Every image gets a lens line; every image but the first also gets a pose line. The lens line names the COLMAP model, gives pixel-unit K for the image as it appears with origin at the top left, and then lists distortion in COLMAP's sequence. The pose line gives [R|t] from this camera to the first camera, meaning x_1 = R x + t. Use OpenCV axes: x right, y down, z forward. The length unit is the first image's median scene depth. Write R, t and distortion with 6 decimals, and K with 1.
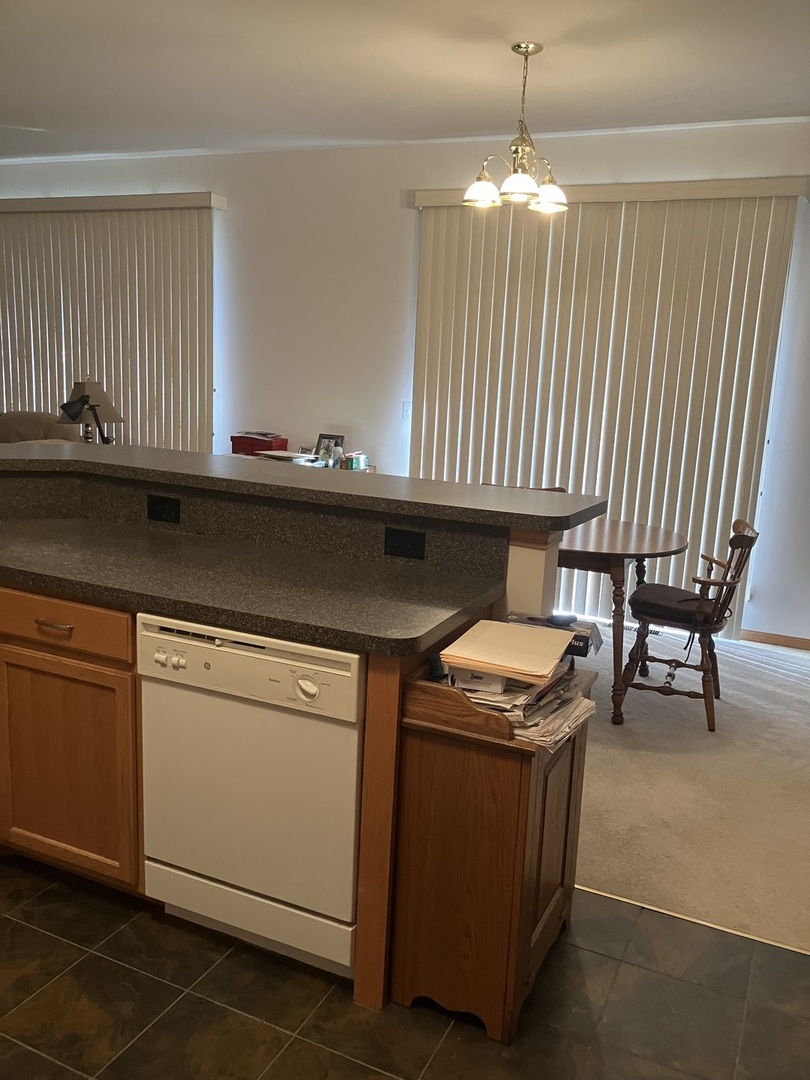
lens RADIAL K [[862.5, 0, 412.5], [0, 862.5, 538.1], [0, 0, 1]] dist [0.017915, -0.017091]
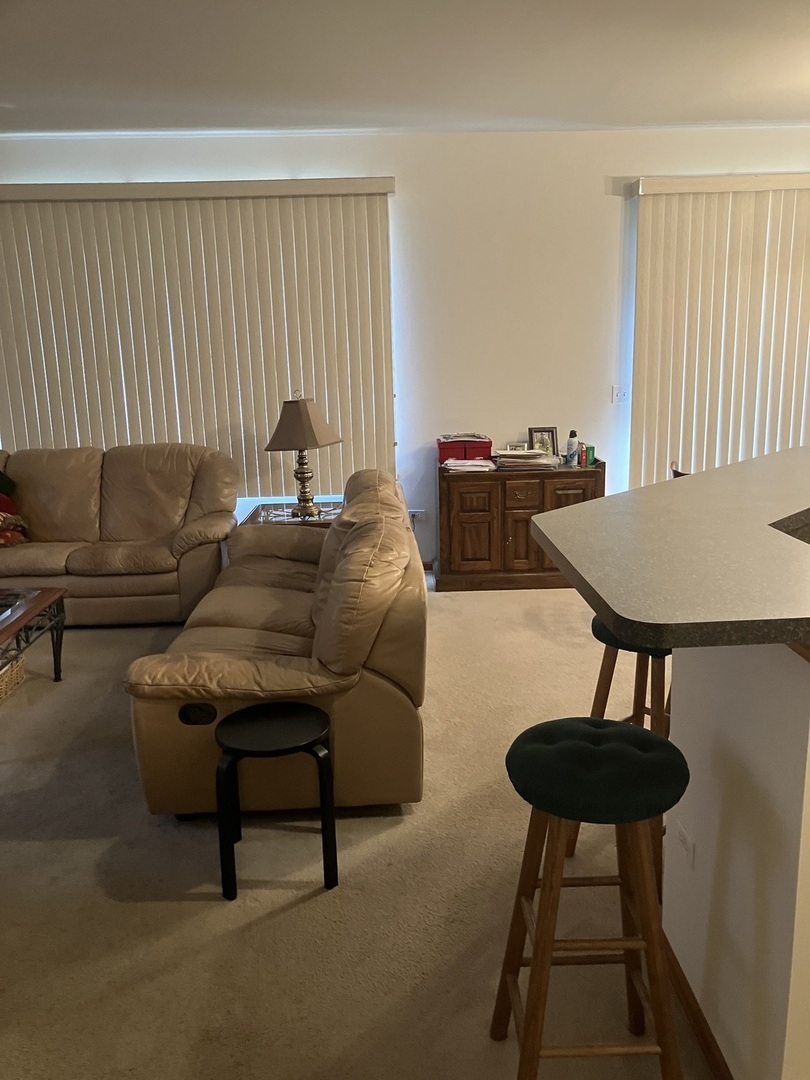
lens RADIAL K [[862.5, 0, 404.7], [0, 862.5, 539.6], [0, 0, 1]] dist [0.017915, -0.017091]
pose [[0.885794, -0.163250, 0.434418, -0.914497], [0.163952, 0.985806, 0.036153, -0.074550], [-0.434153, 0.039200, 0.899986, 0.258171]]
